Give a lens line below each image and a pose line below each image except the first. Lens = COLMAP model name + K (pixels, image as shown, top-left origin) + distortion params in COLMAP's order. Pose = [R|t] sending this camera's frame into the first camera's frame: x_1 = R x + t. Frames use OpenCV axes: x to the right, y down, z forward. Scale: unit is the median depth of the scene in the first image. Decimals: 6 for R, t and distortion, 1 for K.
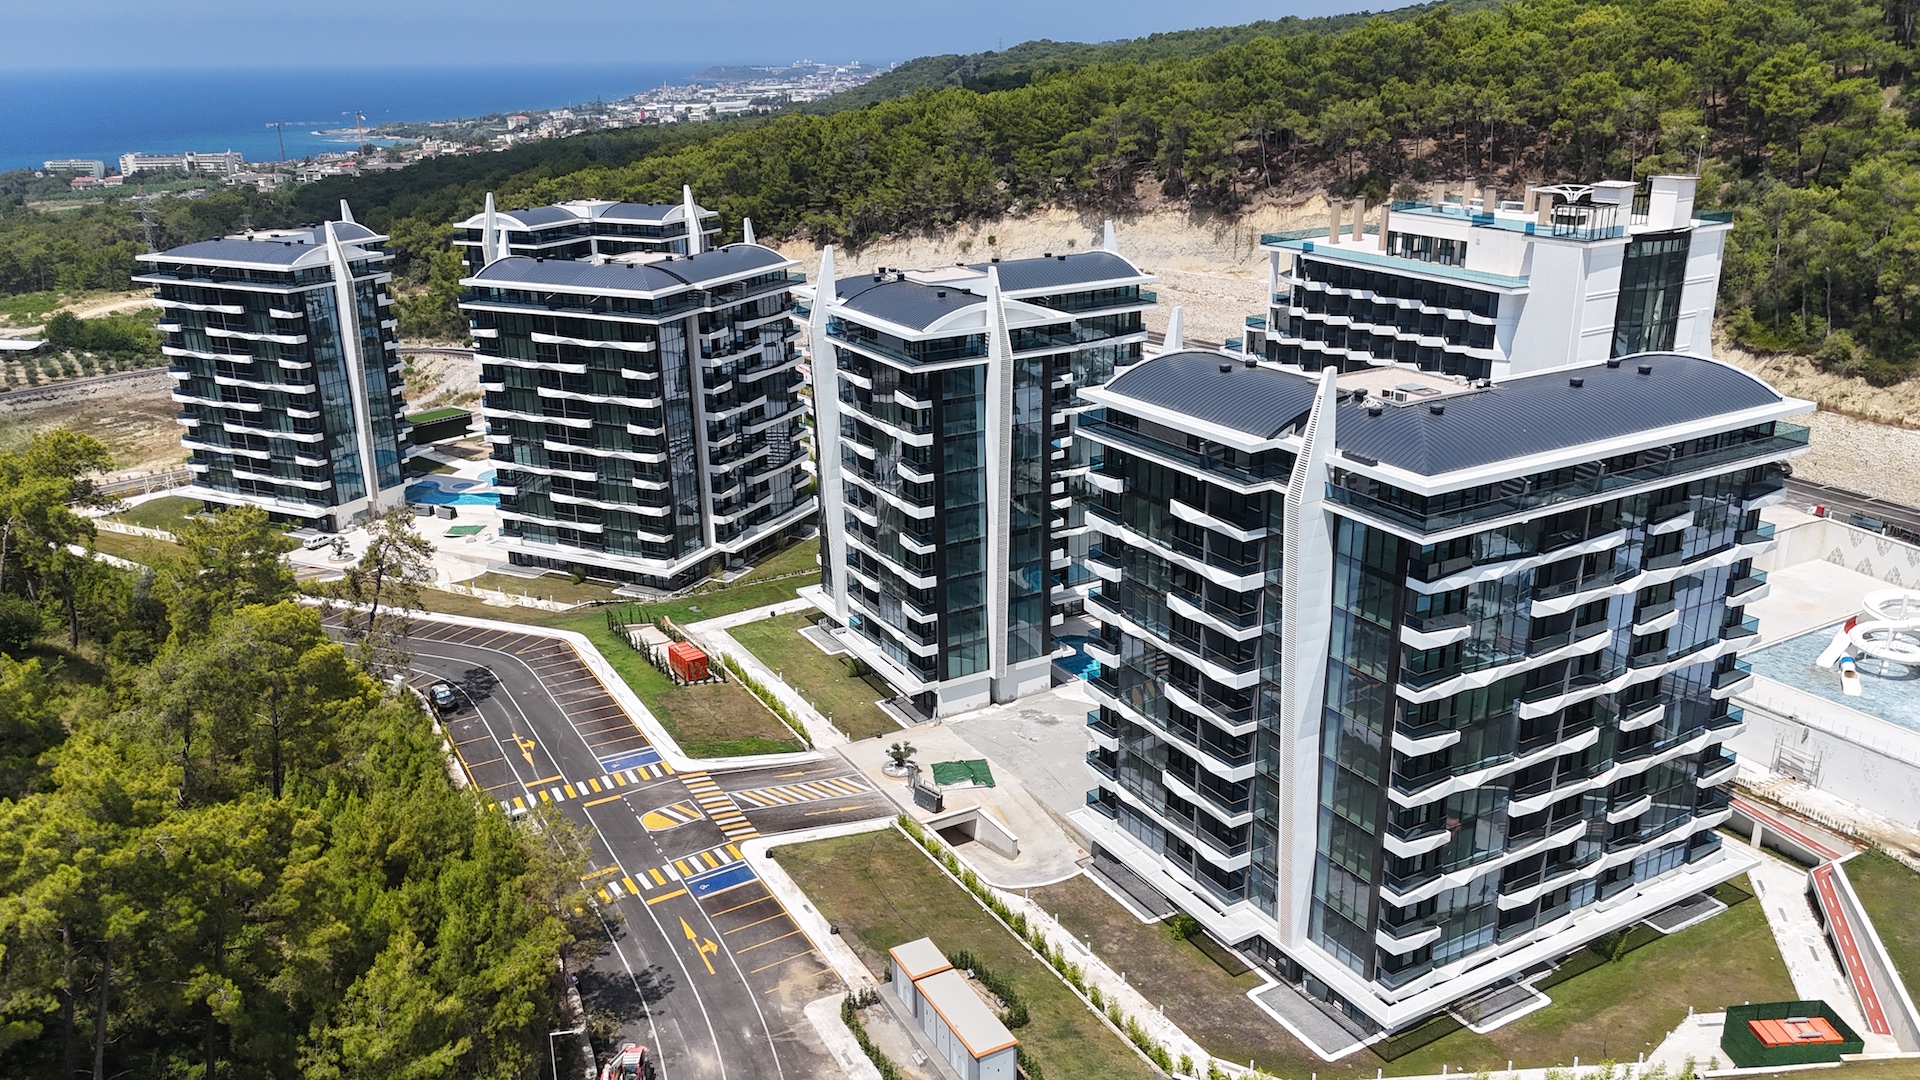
lens RADIAL K [[1415.5, 0, 918.0], [0, 1415.5, 525.4], [0, 0, 1]] dist [0.088044, -0.088932]
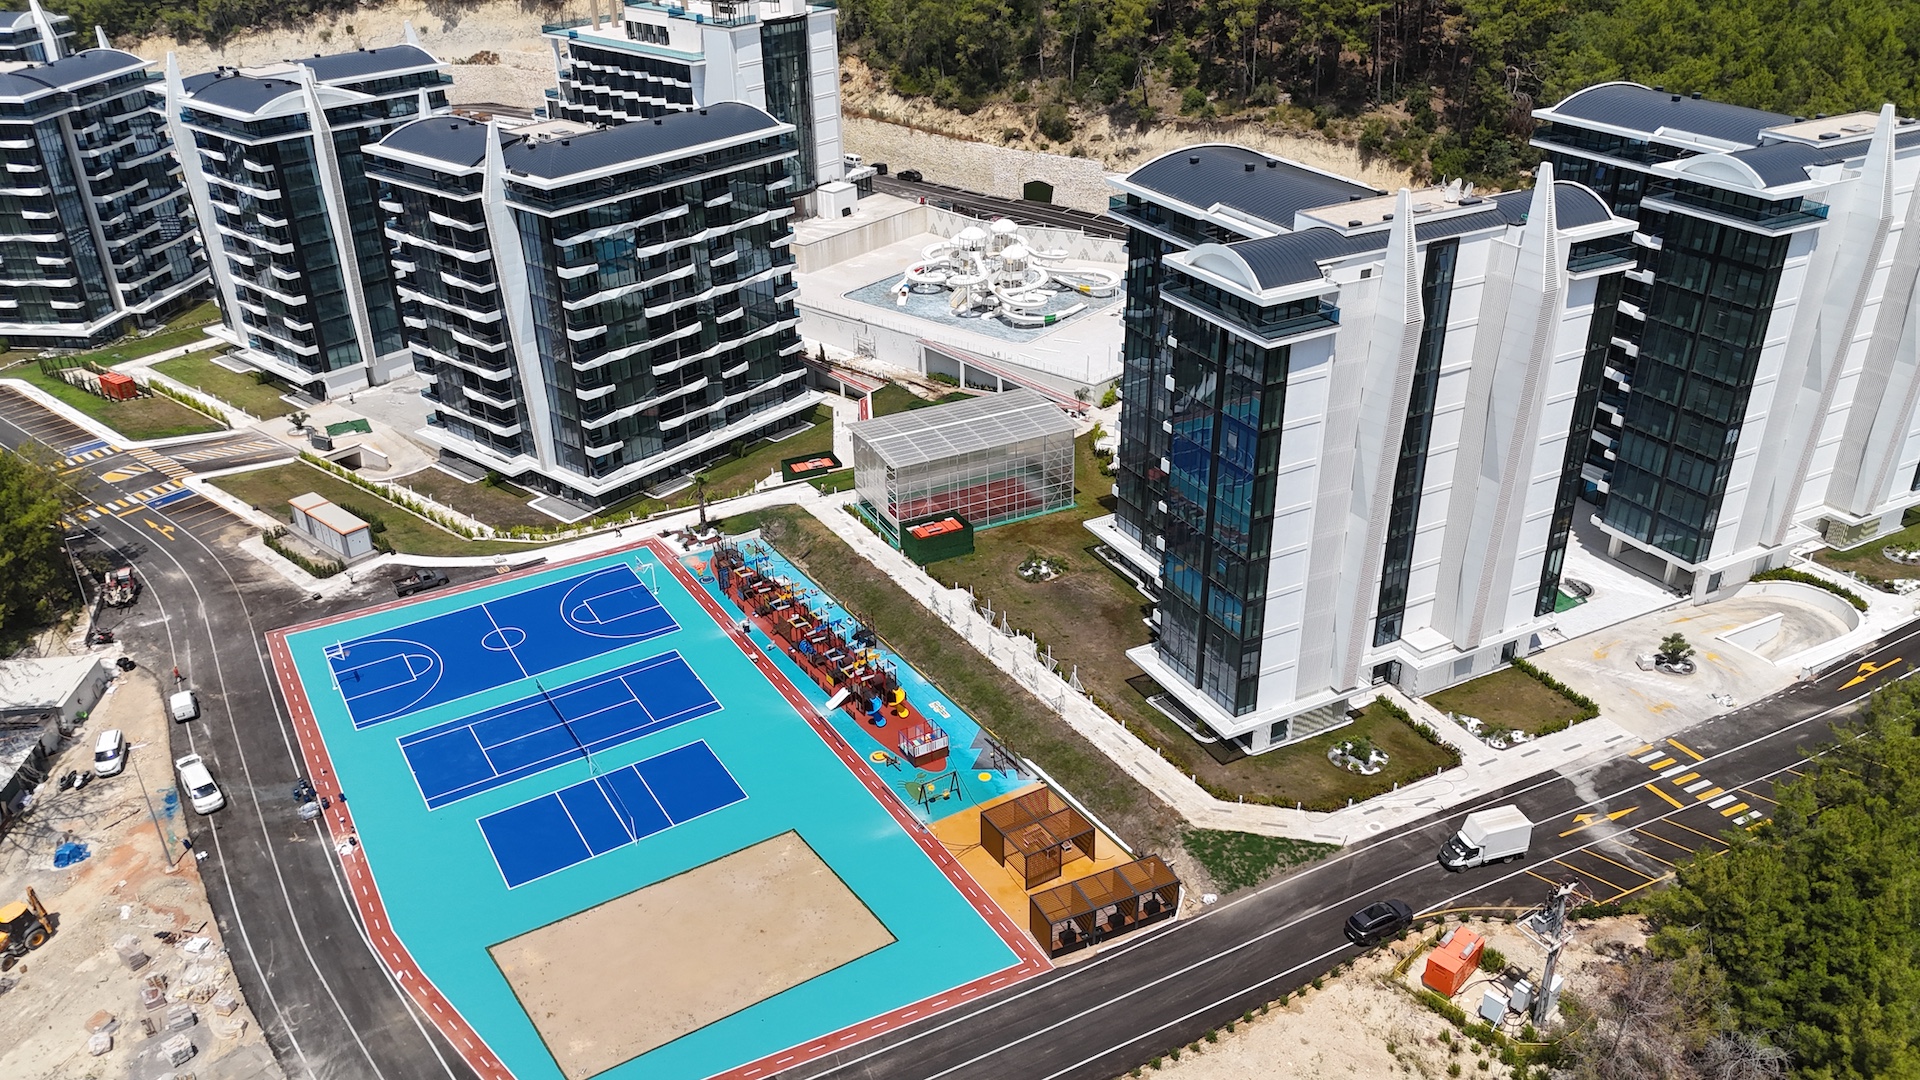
lens RADIAL K [[1415.5, 0, 918.0], [0, 1415.5, 525.4], [0, 0, 1]] dist [0.088044, -0.088932]
pose [[0.932157, -0.163508, 0.323030, 0.076091], [0.113047, 0.979051, 0.169349, 0.080660], [-0.343953, -0.121342, 0.931114, -0.516104]]
